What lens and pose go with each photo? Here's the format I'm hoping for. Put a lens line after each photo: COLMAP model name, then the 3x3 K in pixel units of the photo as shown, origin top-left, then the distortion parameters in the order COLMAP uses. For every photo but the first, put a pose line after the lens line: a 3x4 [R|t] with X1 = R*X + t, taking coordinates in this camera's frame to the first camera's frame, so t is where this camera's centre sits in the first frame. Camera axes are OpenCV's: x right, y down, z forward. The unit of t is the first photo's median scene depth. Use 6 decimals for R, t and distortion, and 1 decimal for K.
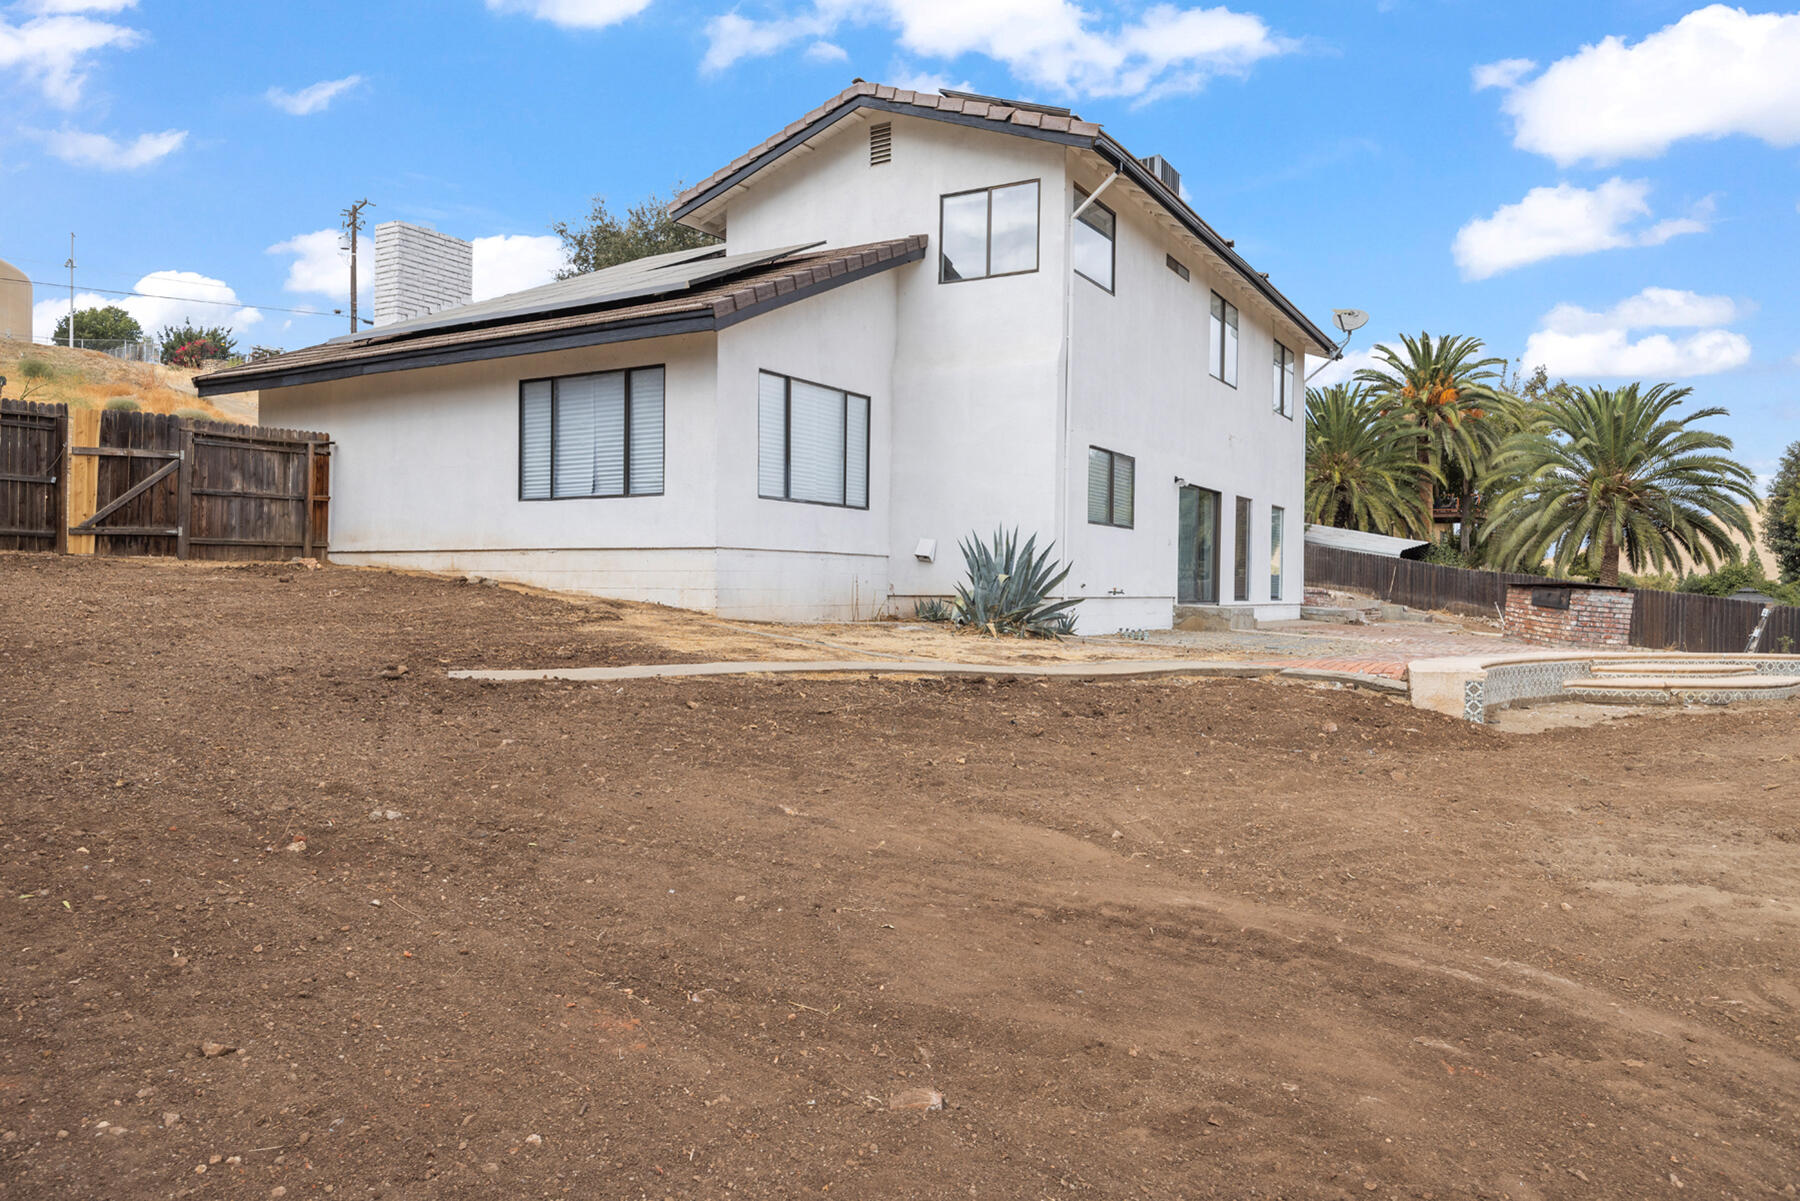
lens RADIAL K [[1206.1, 0, 900.0], [0, 1206.1, 600.5], [0, 0, 1]] dist [0.005575, 0.000695]
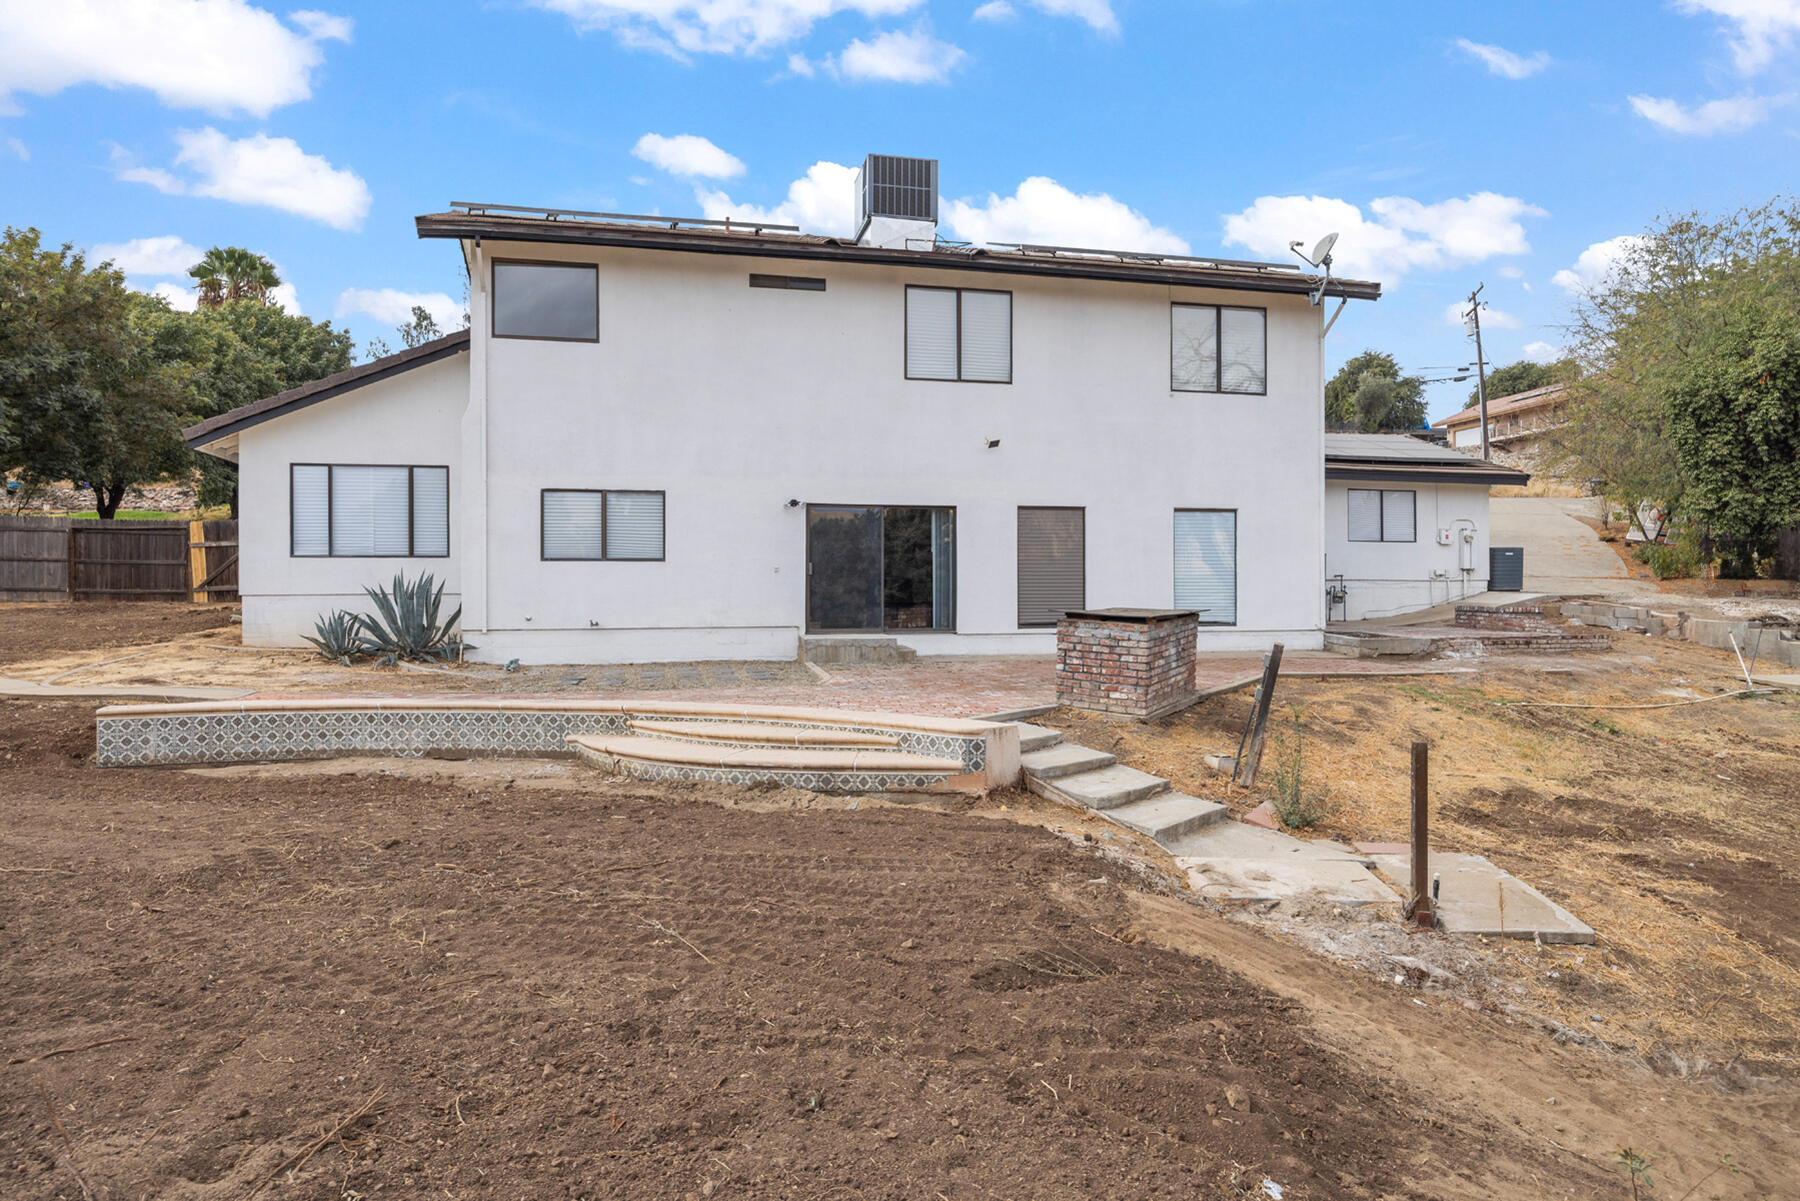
lens RADIAL K [[1119.8, 0, 900.0], [0, 1119.8, 600.5], [0, 0, 1]] dist [-0.002368, -0.000858]
pose [[0.678570, -0.010719, -0.734458, 1.108377], [0.003558, 0.999930, -0.011306, -0.014956], [0.734527, 0.005059, 0.678560, 0.547582]]
